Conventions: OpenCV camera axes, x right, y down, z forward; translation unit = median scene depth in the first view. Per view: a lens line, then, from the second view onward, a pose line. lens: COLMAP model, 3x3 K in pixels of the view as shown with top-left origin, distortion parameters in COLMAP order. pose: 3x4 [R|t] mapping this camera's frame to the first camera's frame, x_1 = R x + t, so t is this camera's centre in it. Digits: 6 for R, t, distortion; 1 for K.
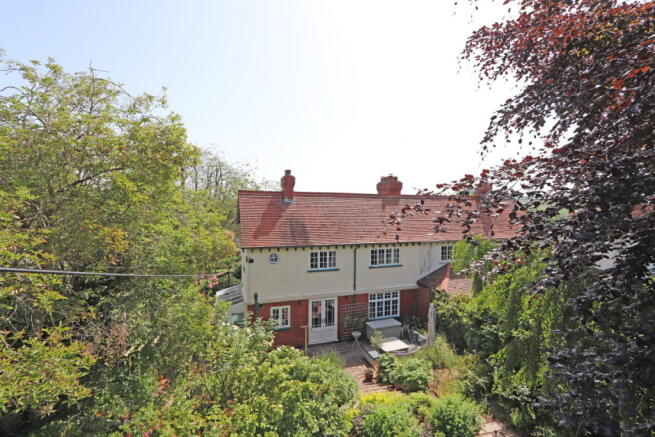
lens RADIAL K [[300.3, 0, 324.7], [0, 300.3, 220.9], [0, 0, 1]] dist [-0.034777, 0.000736]
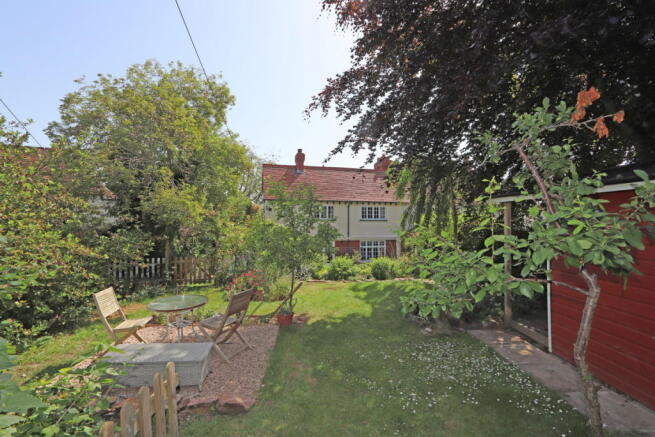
lens RADIAL K [[300.3, 0, 324.0], [0, 300.3, 223.0], [0, 0, 1]] dist [-0.034777, 0.000736]
pose [[0.993920, -0.000118, -0.110101, 0.135576], [-0.003775, 0.999375, -0.035148, 0.212935], [0.110037, 0.035350, 0.993299, -0.308556]]
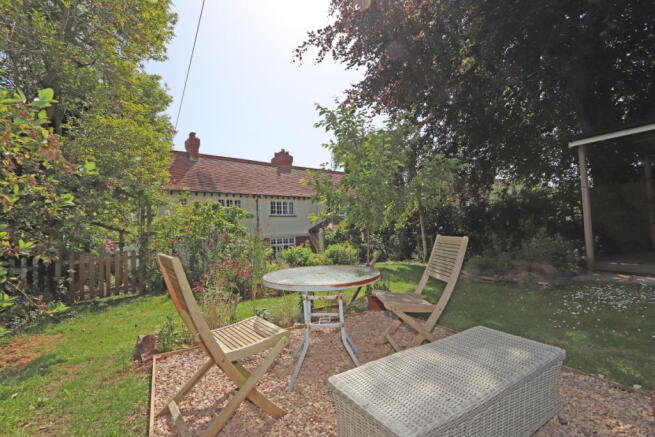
lens RADIAL K [[300.3, 0, 322.9], [0, 300.3, 223.1], [0, 0, 1]] dist [-0.034777, 0.000736]
pose [[0.936264, -0.028886, 0.350108, -0.068626], [0.052011, 0.997028, -0.056827, 0.260439], [-0.347426, 0.071415, 0.934984, -0.176993]]
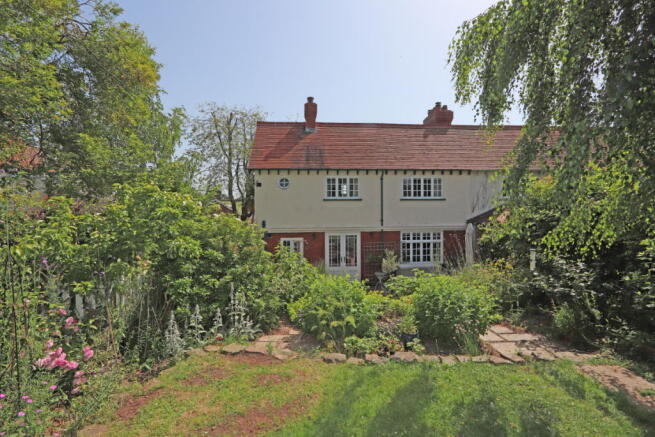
lens RADIAL K [[300.3, 0, 325.4], [0, 300.3, 220.1], [0, 0, 1]] dist [-0.034777, 0.000736]
pose [[0.964799, -0.003860, -0.262961, 0.163934], [0.000969, 0.999938, -0.011124, 0.220323], [0.262988, 0.010477, 0.964742, 0.152399]]
